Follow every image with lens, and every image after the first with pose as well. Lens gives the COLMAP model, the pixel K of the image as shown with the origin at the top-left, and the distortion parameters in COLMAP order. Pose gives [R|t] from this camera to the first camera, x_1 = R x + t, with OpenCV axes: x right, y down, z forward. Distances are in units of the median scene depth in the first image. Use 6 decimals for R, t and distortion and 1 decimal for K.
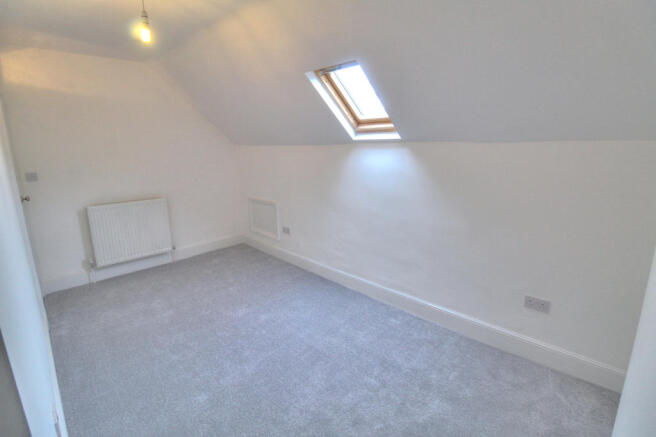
lens RADIAL K [[315.1, 0, 332.2], [0, 315.1, 215.4], [0, 0, 1]] dist [0.000385, 0.000043]
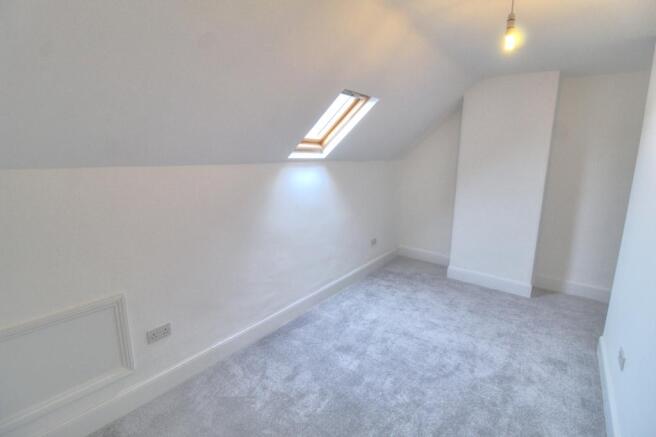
lens RADIAL K [[315.1, 0, 332.2], [0, 315.1, 215.4], [0, 0, 1]] dist [0.000385, 0.000043]
pose [[-0.140288, -0.177680, 0.974038, -0.861242], [0.208696, 0.956358, 0.204512, -0.239164], [-0.967866, 0.231968, -0.097085, 0.993865]]
